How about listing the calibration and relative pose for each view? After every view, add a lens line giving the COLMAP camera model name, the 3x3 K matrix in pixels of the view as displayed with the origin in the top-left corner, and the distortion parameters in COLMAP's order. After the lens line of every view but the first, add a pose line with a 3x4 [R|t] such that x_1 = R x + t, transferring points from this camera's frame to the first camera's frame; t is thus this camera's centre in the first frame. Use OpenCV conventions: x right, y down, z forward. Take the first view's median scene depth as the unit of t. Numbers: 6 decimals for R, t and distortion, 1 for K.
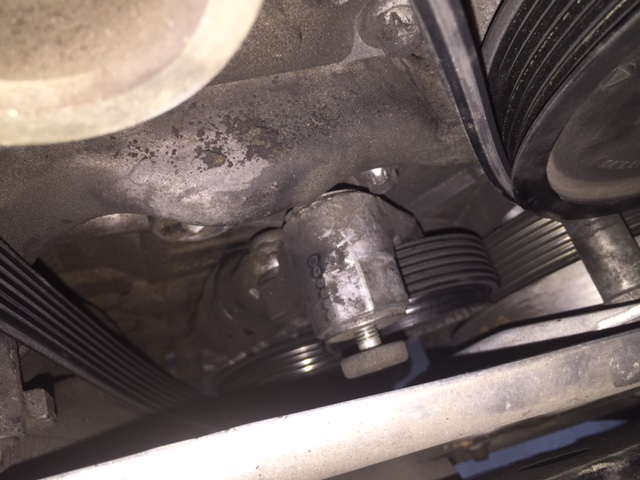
lens RADIAL K [[569.0, 0, 318.1], [0, 569.0, 239.8], [0, 0, 1]] dist [0.053899, -0.113334]
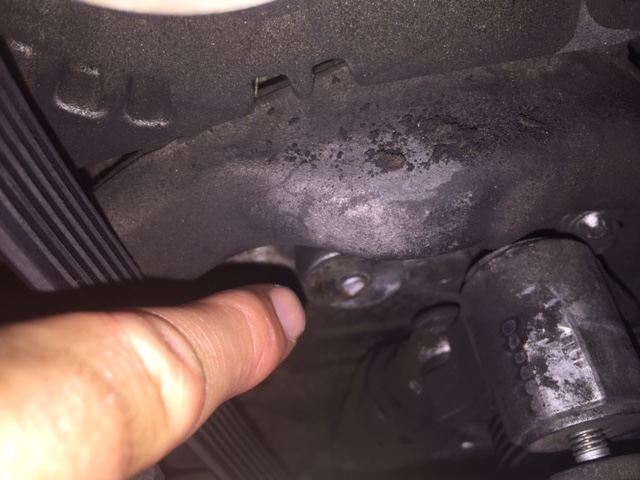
lens RADIAL K [[569.0, 0, 316.4], [0, 569.0, 235.8], [0, 0, 1]] dist [0.053899, -0.113334]
pose [[0.967709, 0.017157, -0.251484, -0.073483], [-0.077128, 0.969983, -0.230615, 0.126890], [0.239979, 0.242565, 0.939985, 0.244063]]
